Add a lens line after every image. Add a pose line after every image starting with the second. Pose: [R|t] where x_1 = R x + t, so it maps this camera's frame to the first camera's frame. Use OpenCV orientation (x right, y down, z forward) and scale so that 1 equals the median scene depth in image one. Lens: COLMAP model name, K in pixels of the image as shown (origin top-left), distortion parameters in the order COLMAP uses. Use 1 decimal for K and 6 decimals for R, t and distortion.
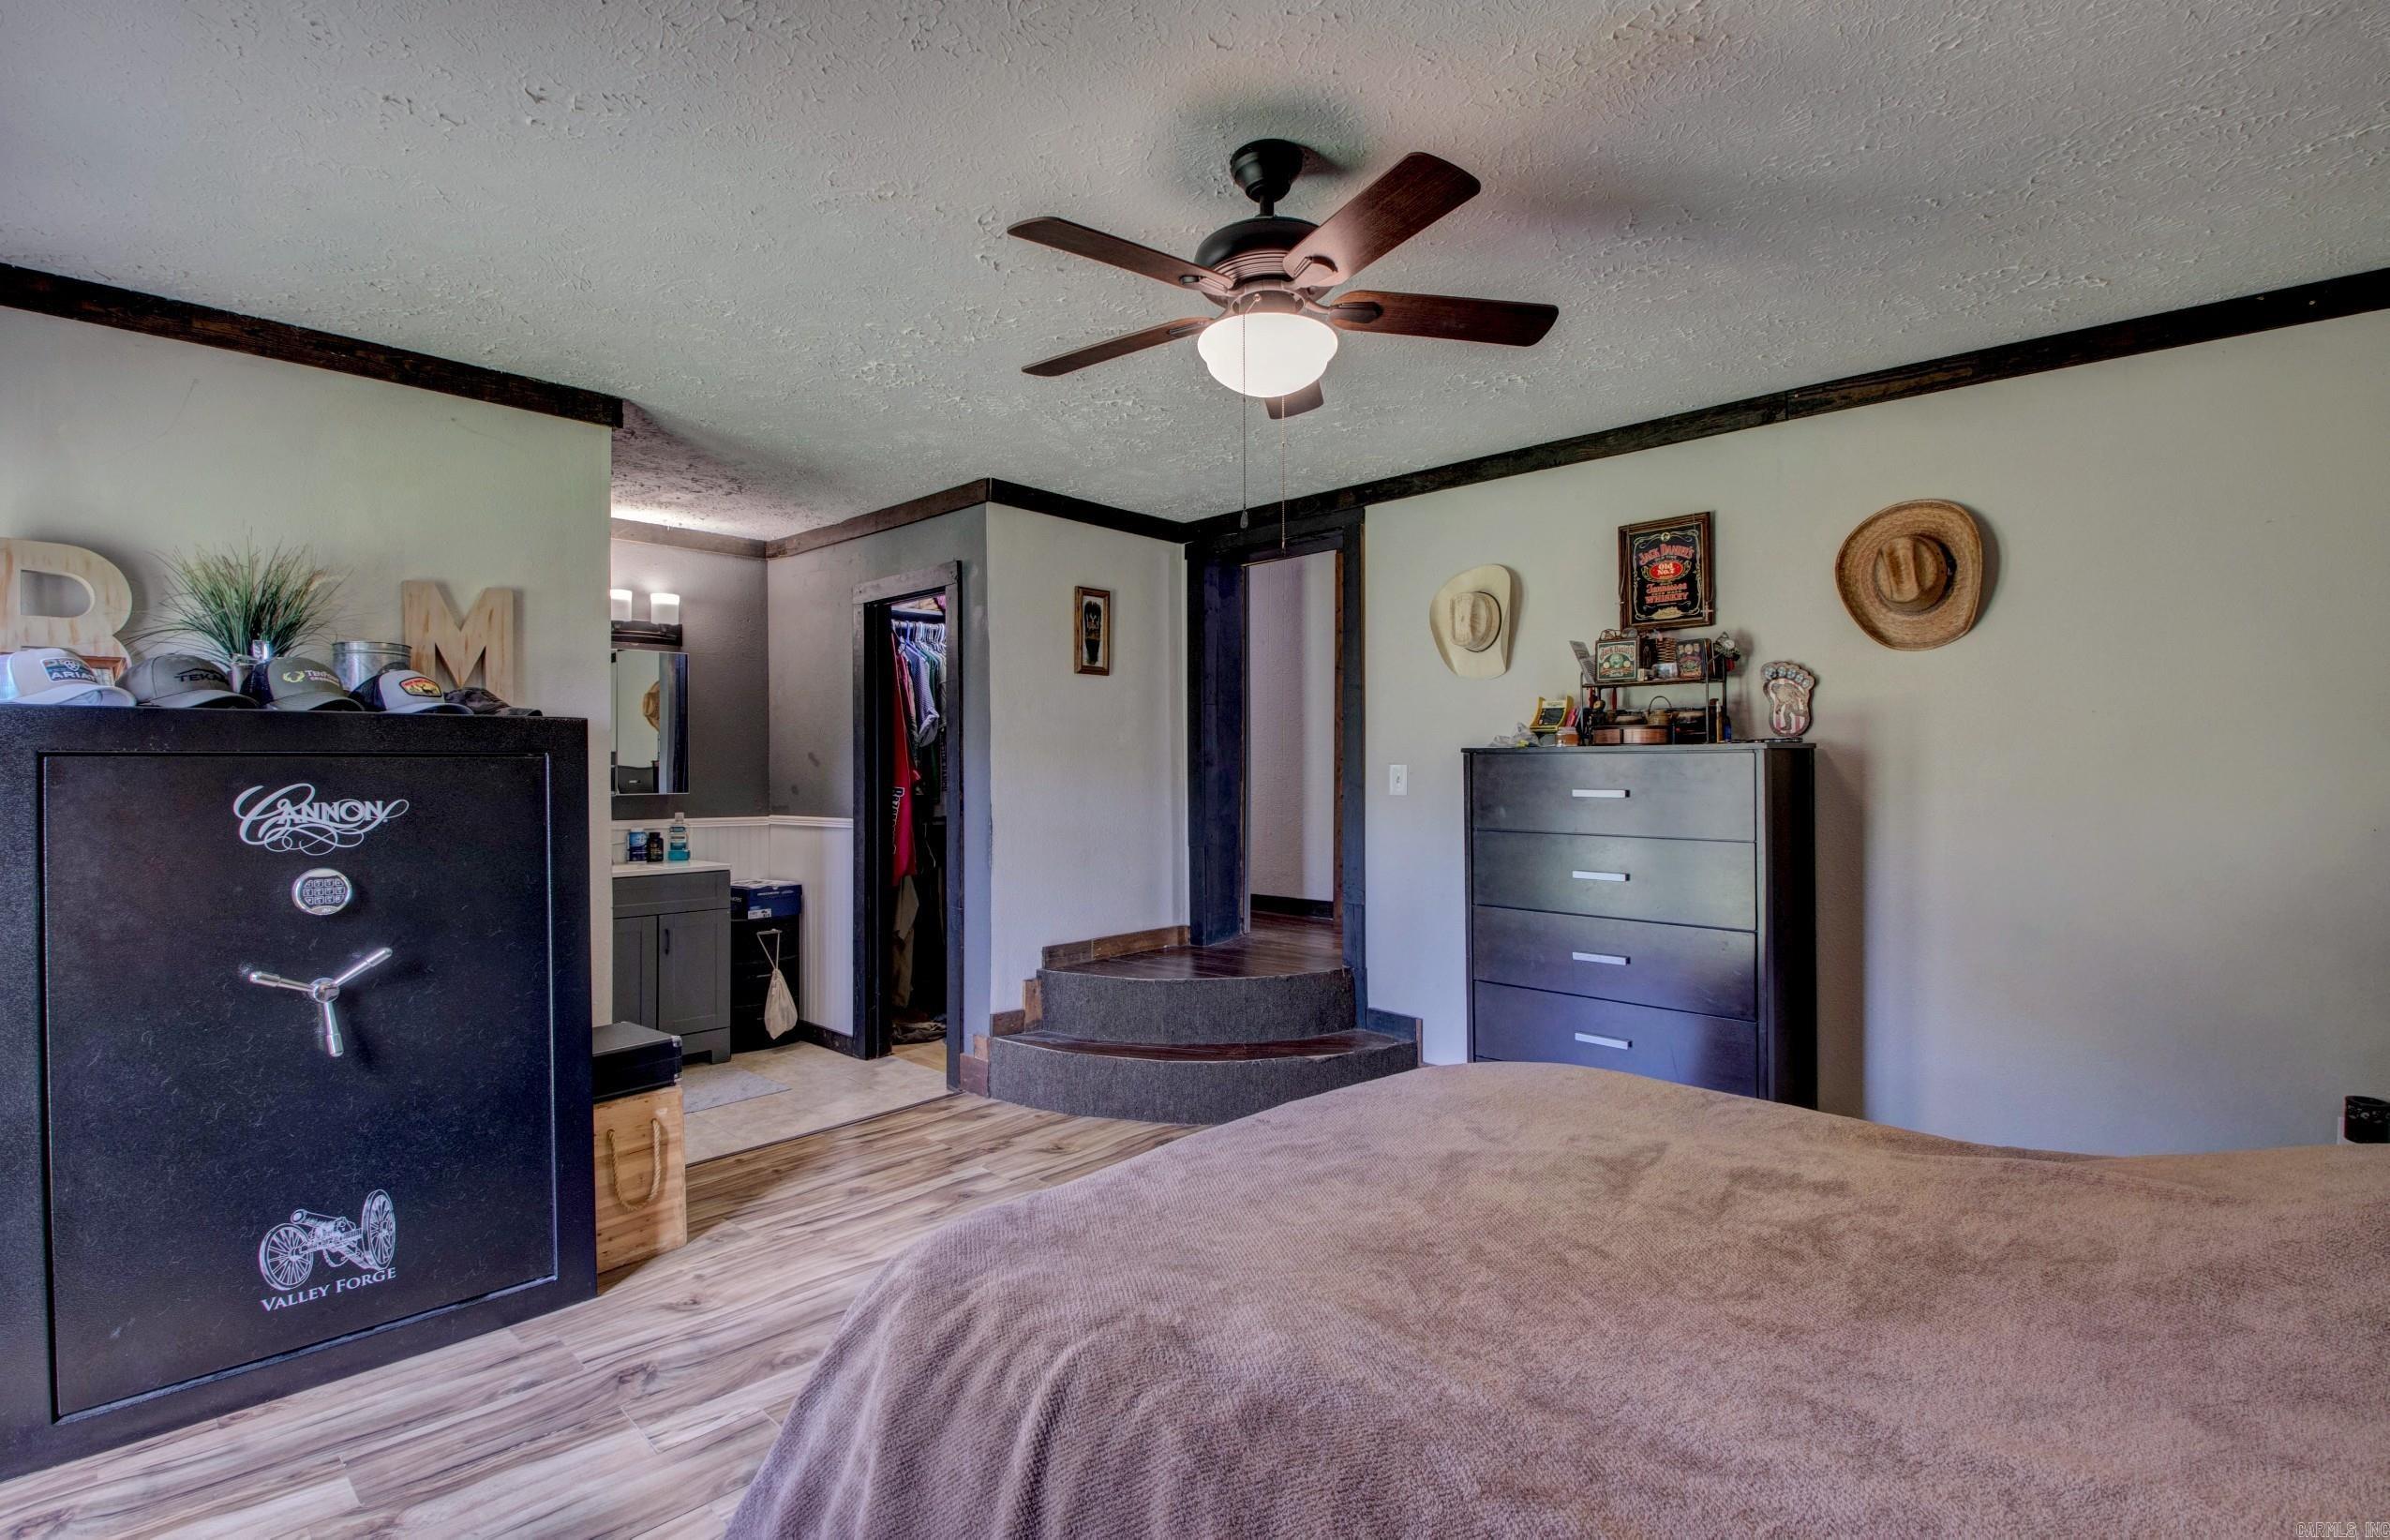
lens RADIAL K [[1094.7, 0, 1179.3], [0, 1094.7, 767.4], [0, 0, 1]] dist [-0.003509, -0.020762]
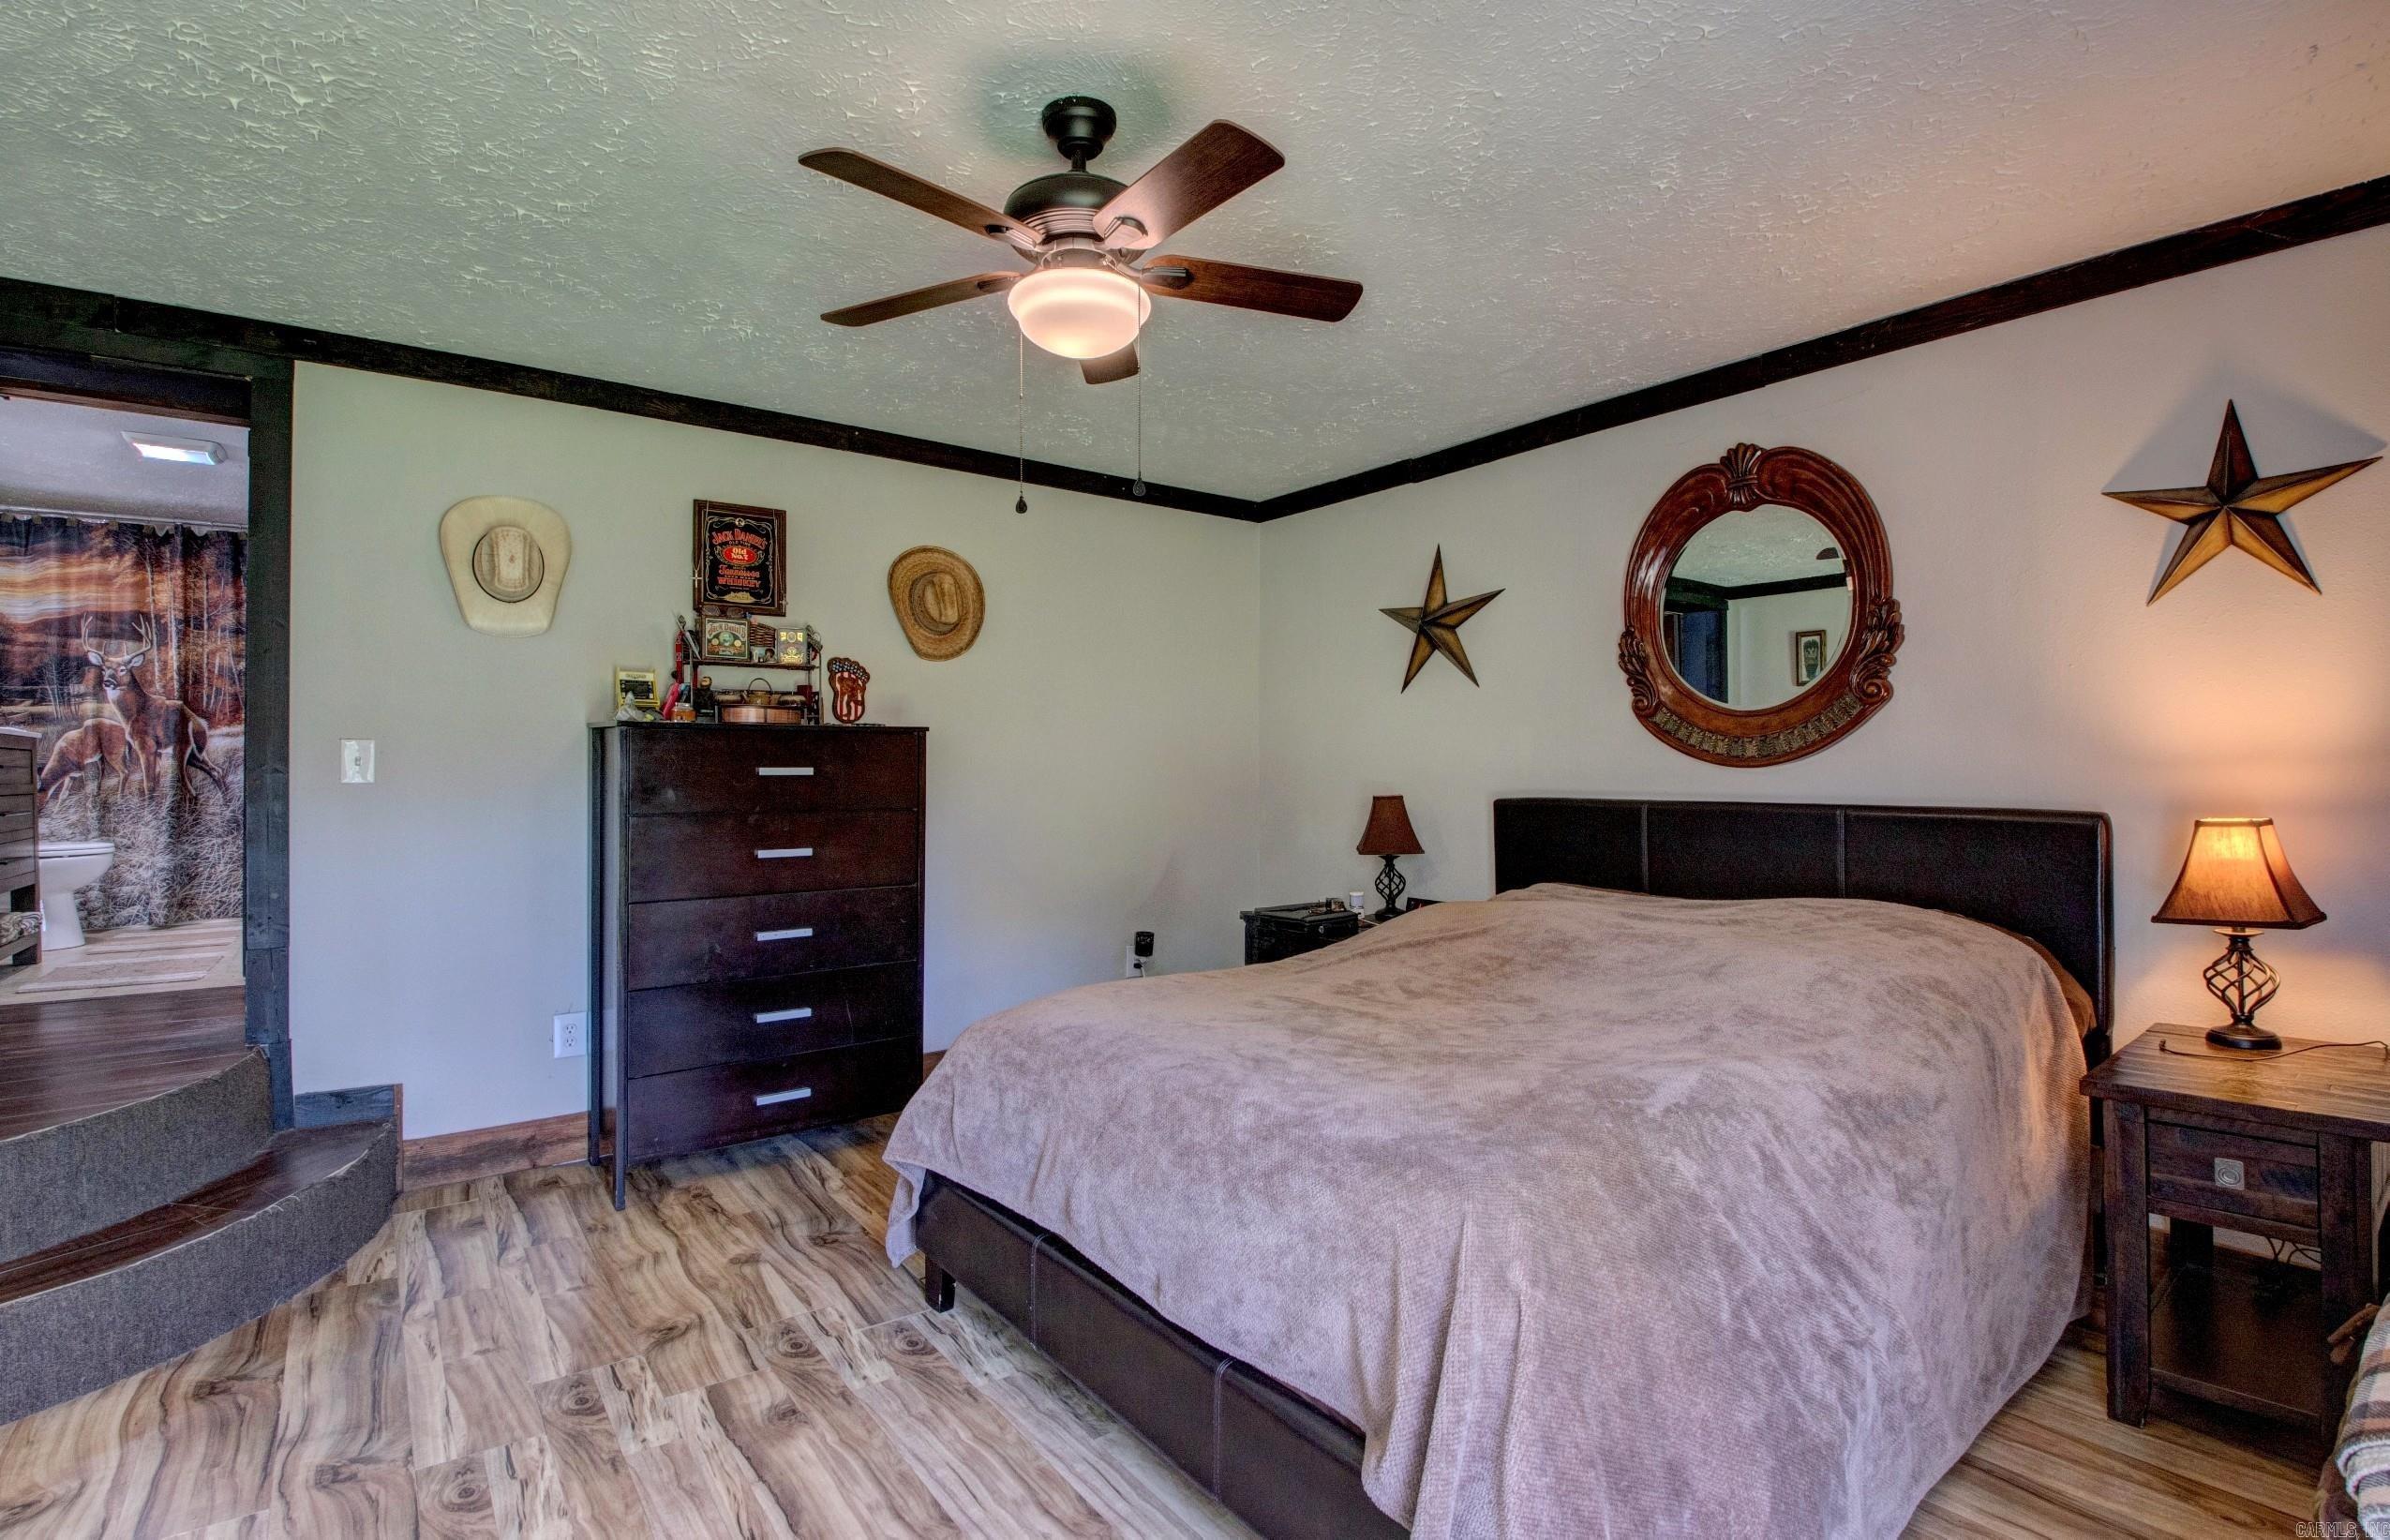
lens RADIAL K [[1135.7, 0, 1174.2], [0, 1135.7, 758.9], [0, 0, 1]] dist [-0.003333, -0.012655]
pose [[0.161137, 0.012539, 0.986852, -0.518335], [-0.001093, 0.999921, -0.012527, 0.022323], [-0.986931, 0.000940, 0.161138, 0.416705]]
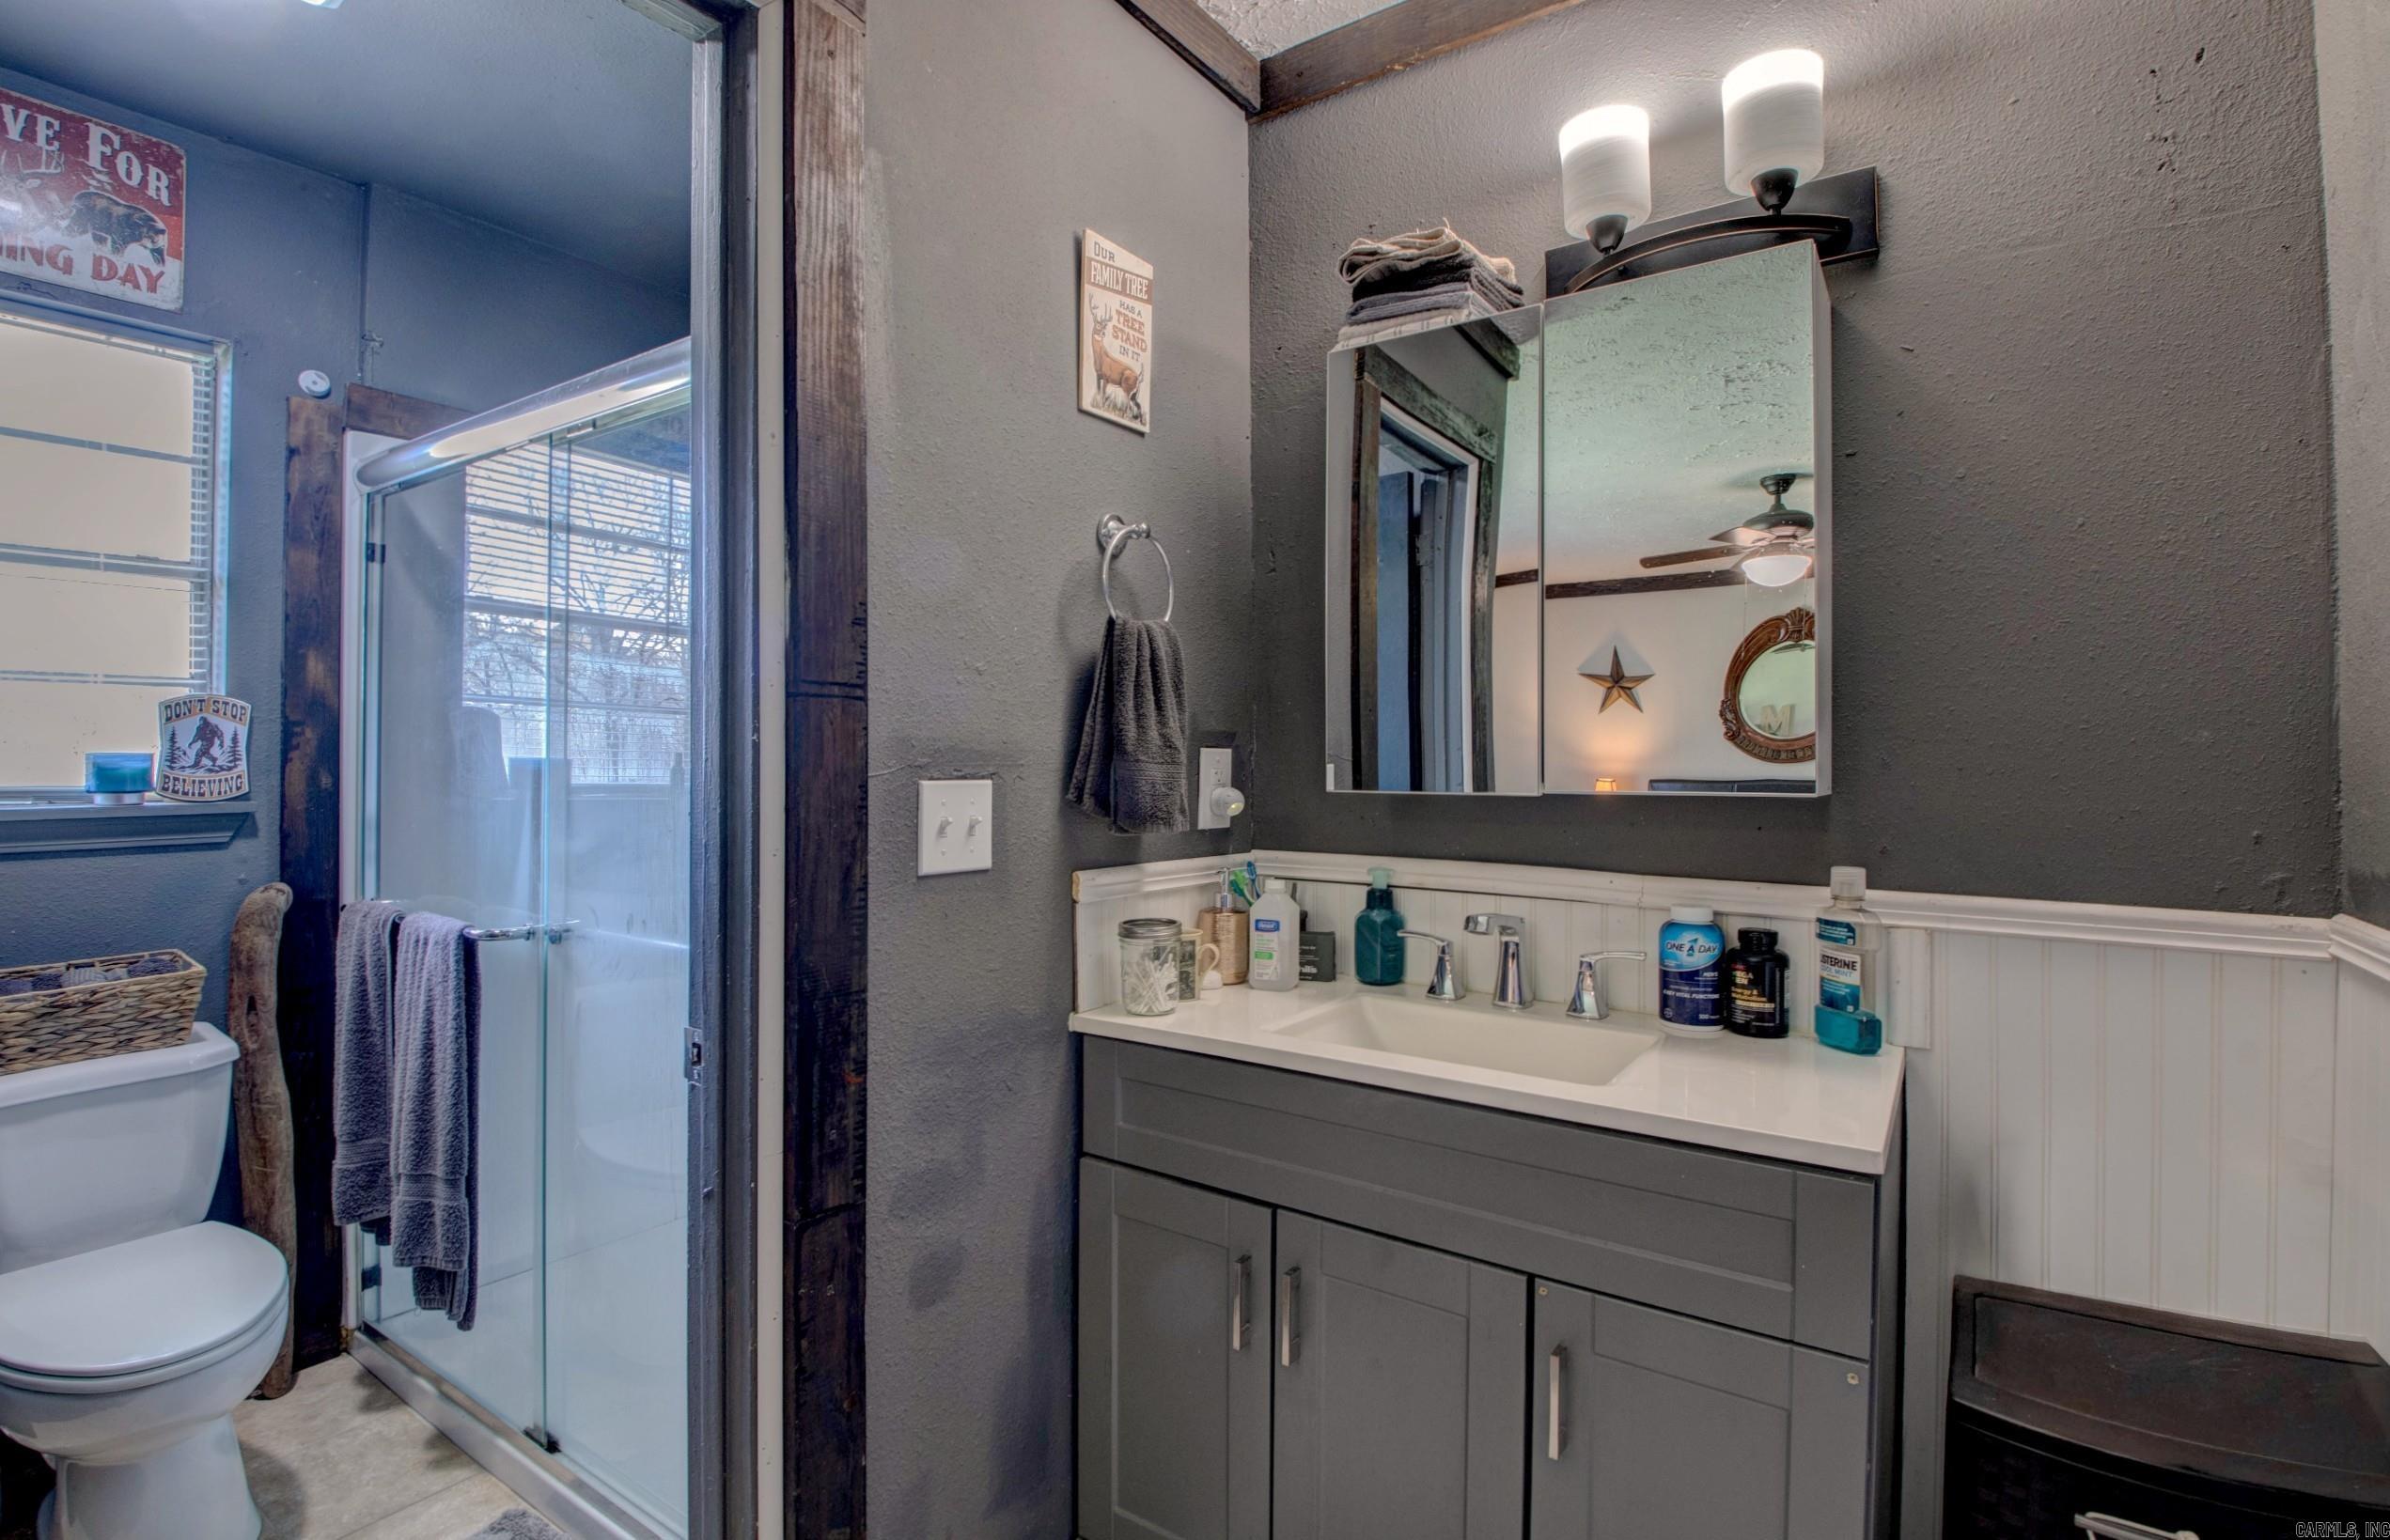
lens RADIAL K [[1135.5, 0, 1174.2], [0, 1135.5, 758.9], [0, 0, 1]] dist [-0.003333, -0.012655]
pose [[0.170326, -0.003892, -0.985380, -0.305438], [-0.006008, 0.999970, -0.004989, 0.024430], [0.985369, 0.006770, 0.170298, 1.132026]]
